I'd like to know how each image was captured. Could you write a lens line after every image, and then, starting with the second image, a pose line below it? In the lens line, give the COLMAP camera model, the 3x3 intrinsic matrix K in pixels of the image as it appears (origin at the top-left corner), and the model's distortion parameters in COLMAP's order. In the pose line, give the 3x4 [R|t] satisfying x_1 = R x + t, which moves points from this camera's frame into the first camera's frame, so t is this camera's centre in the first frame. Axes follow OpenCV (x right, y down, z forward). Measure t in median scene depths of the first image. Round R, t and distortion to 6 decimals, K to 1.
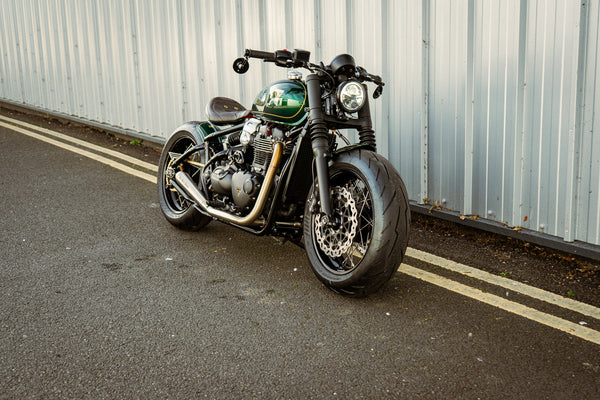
lens RADIAL K [[830.0, 0, 300.0], [0, 830.0, 200.0], [0, 0, 1]] dist [0.037138, 0.032261]
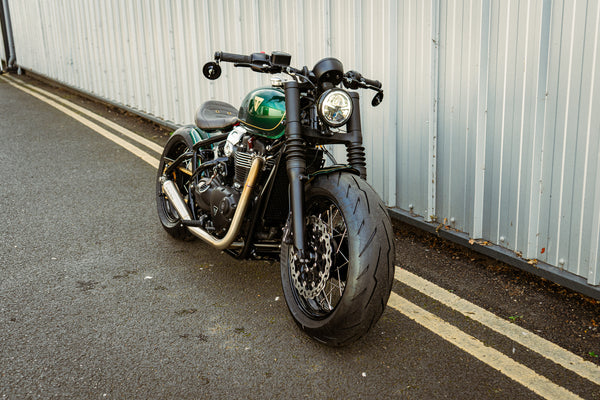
lens RADIAL K [[696.4, 0, 300.0], [0, 696.4, 200.0], [0, 0, 1]] dist [0.033268, 0.005126]
pose [[0.995257, 0.021945, -0.094776, 0.091767], [-0.017542, 0.998739, 0.047048, -0.060907], [0.095689, -0.045162, 0.994386, 0.269276]]
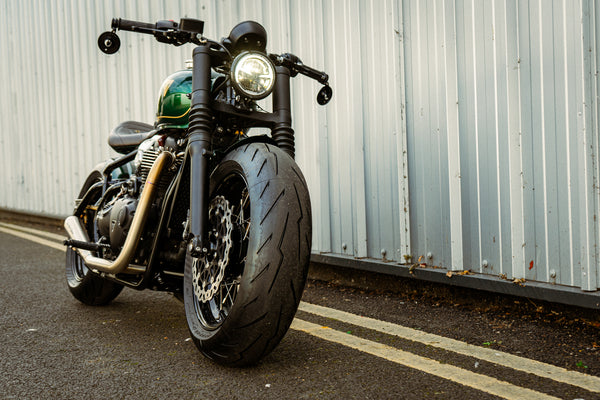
lens RADIAL K [[904.9, 0, 300.0], [0, 904.9, 200.0], [0, 0, 1]] dist [0.037395, 0.031646]
pose [[0.990161, -0.004288, -0.139869, 0.197178], [-0.021307, 0.983256, -0.180979, 0.107915], [0.138303, 0.182178, 0.973490, 0.282106]]
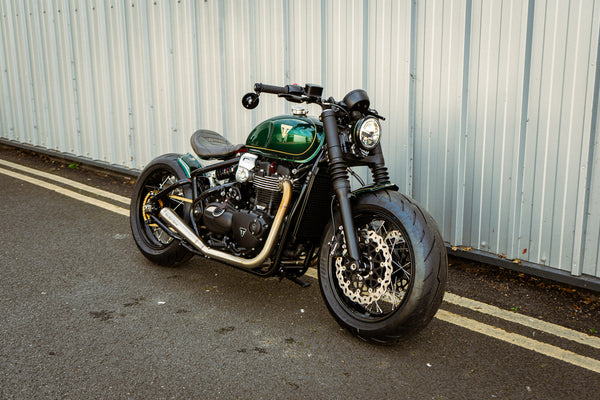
lens RADIAL K [[696.4, 0, 300.0], [0, 696.4, 200.0], [0, 0, 1]] dist [0.033268, 0.005126]
pose [[0.983954, -0.019999, 0.177299, -0.155688], [0.019546, 0.999800, 0.004300, -0.050883], [-0.177350, -0.000766, 0.984148, 0.210916]]
